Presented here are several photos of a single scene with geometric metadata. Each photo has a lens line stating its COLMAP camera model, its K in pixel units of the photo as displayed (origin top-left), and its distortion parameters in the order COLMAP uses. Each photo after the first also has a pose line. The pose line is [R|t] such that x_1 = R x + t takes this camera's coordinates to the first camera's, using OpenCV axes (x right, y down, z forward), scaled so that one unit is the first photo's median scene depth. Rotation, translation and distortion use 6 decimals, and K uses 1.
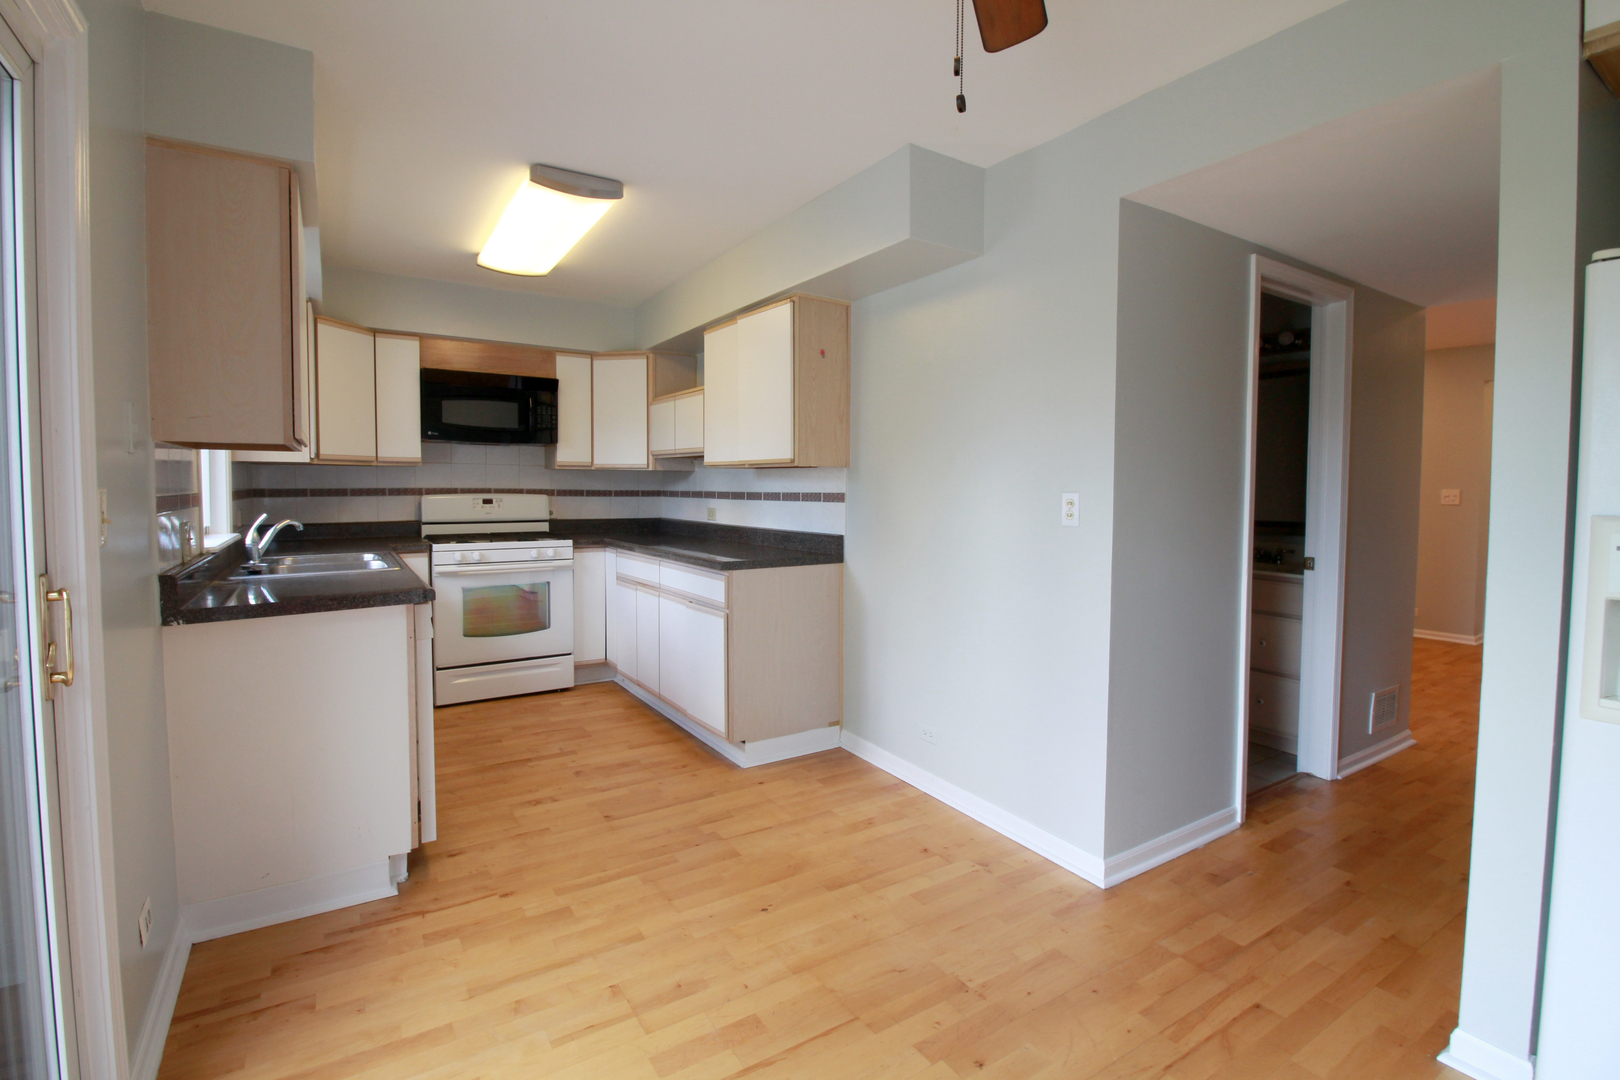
lens RADIAL K [[749.4, 0, 817.1], [0, 749.4, 520.6], [0, 0, 1]] dist [-0.005048, -0.009686]
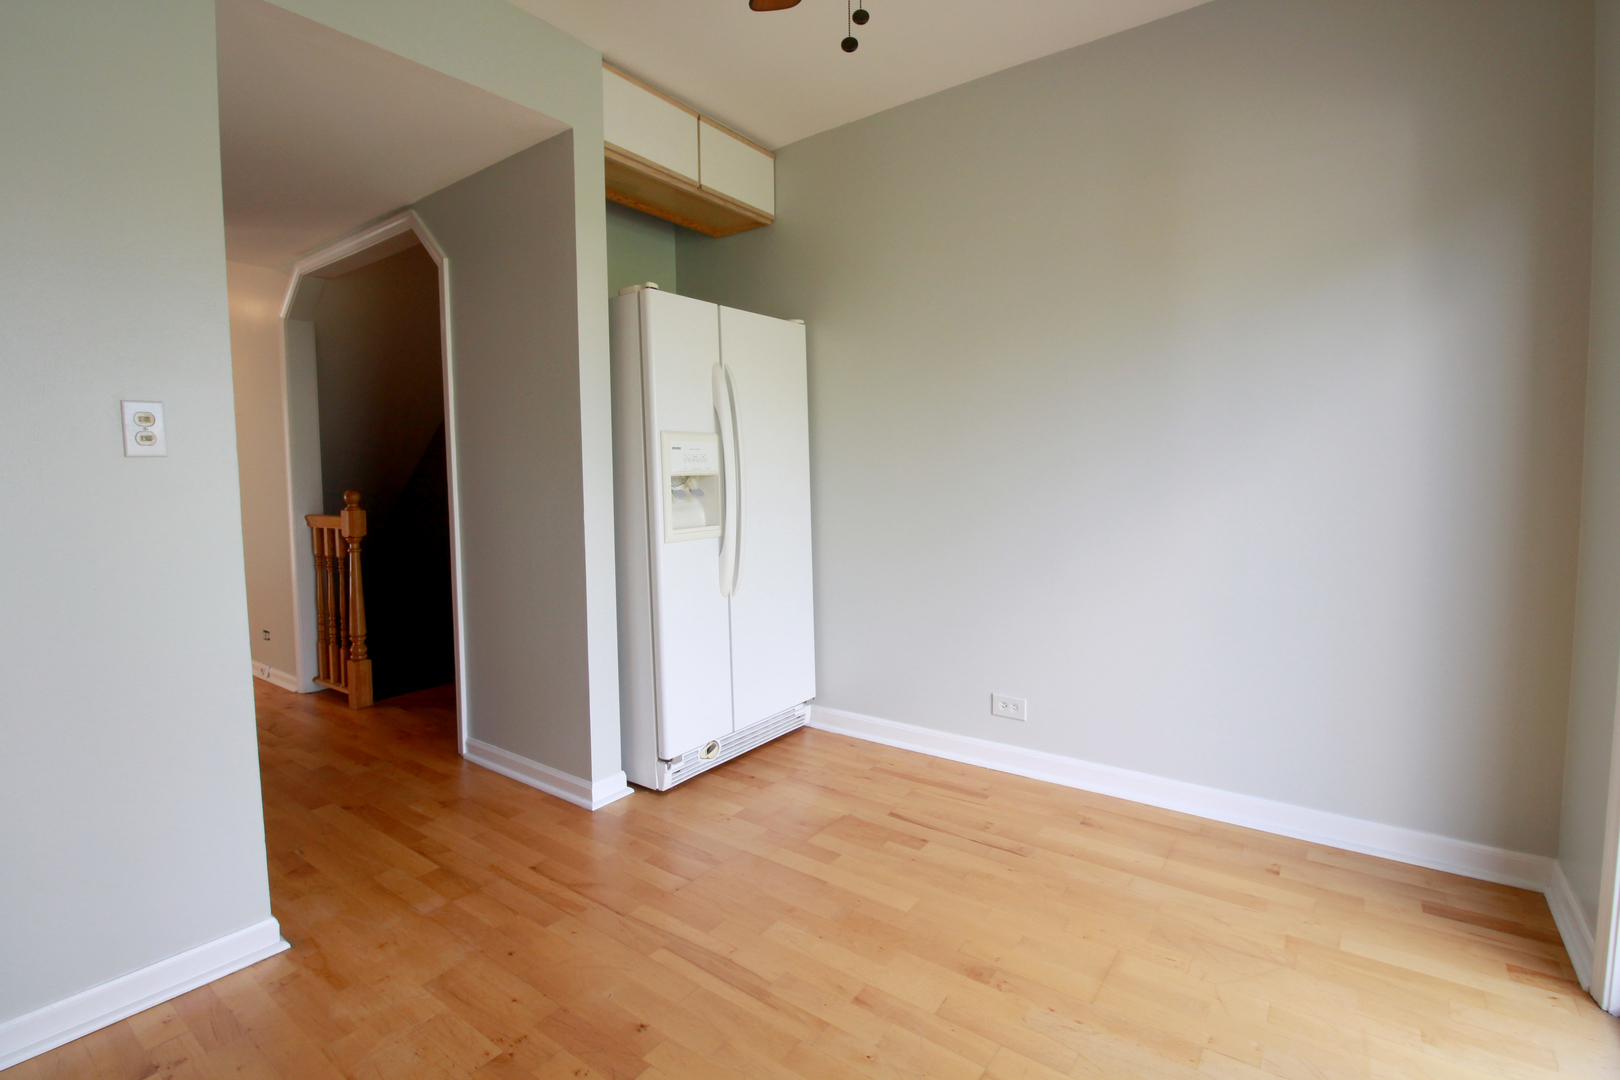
lens RADIAL K [[749.4, 0, 804.7], [0, 749.4, 525.7], [0, 0, 1]] dist [-0.005048, -0.009686]
pose [[-0.349346, -0.070811, 0.934314, -0.289838], [0.060870, 0.993319, 0.098042, 0.025372], [-0.935015, 0.091122, -0.342702, 0.480021]]
